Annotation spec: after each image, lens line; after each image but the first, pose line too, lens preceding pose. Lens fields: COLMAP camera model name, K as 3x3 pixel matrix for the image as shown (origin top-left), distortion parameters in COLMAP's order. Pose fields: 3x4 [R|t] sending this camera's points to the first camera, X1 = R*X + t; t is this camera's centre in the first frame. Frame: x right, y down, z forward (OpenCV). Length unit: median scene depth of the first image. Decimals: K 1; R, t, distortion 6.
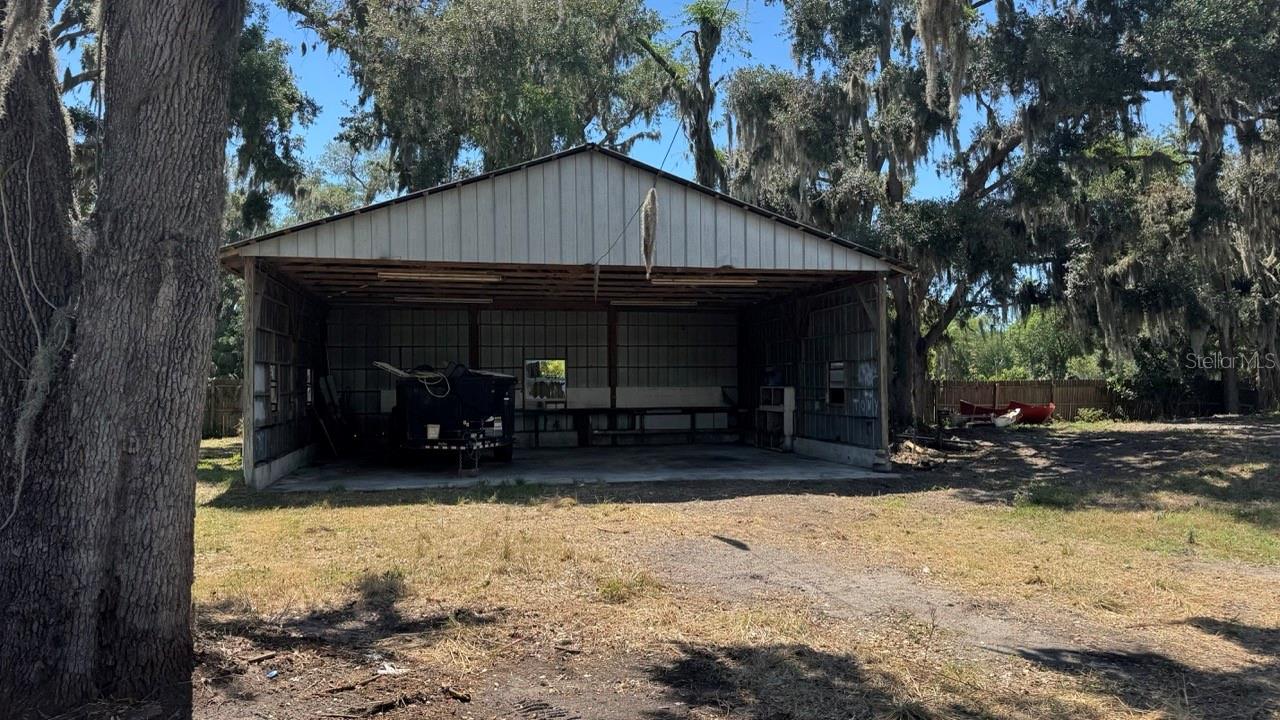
lens RADIAL K [[897.7, 0, 640.0], [0, 897.7, 360.0], [0, 0, 1]] dist [0.074551, -0.003248]
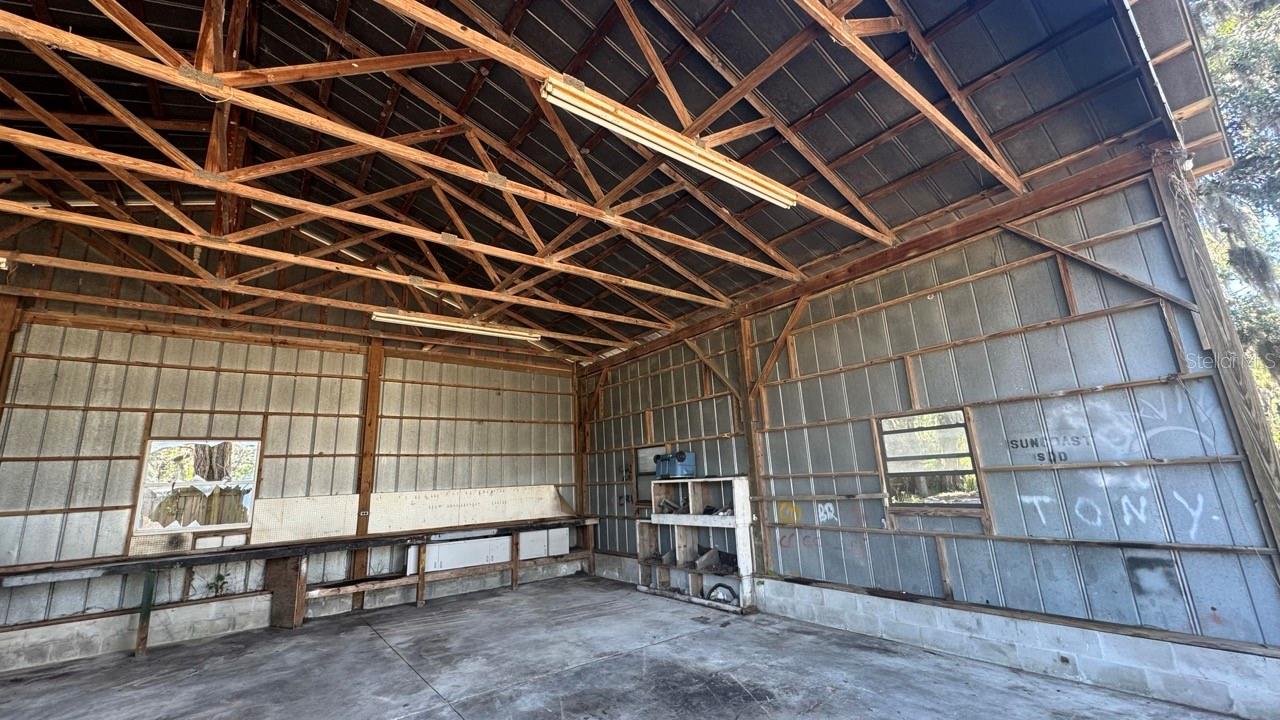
lens RADIAL K [[508.1, 0, 632.0], [0, 508.1, 360.1], [0, 0, 1]] dist [0.016015, 0.000053]
pose [[0.908771, 0.064650, 0.412257, -0.017782], [0.026286, 0.977095, -0.211173, 0.023227], [-0.416467, 0.202745, 0.886256, 0.713931]]
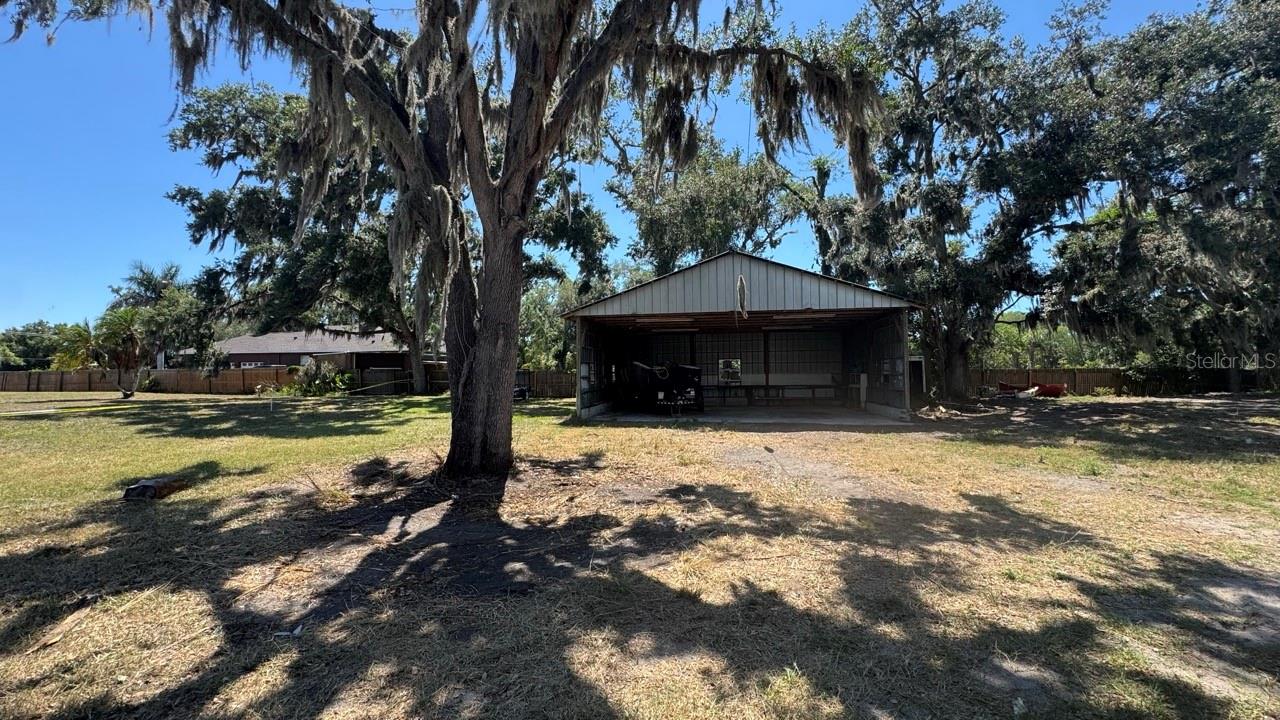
lens RADIAL K [[508.1, 0, 632.0], [0, 508.1, 360.1], [0, 0, 1]] dist [0.016015, 0.000053]
pose [[0.929419, -0.011624, -0.368843, 0.108255], [0.012608, 0.999920, 0.000257, -0.002200], [0.368811, -0.004889, 0.929492, -0.084280]]
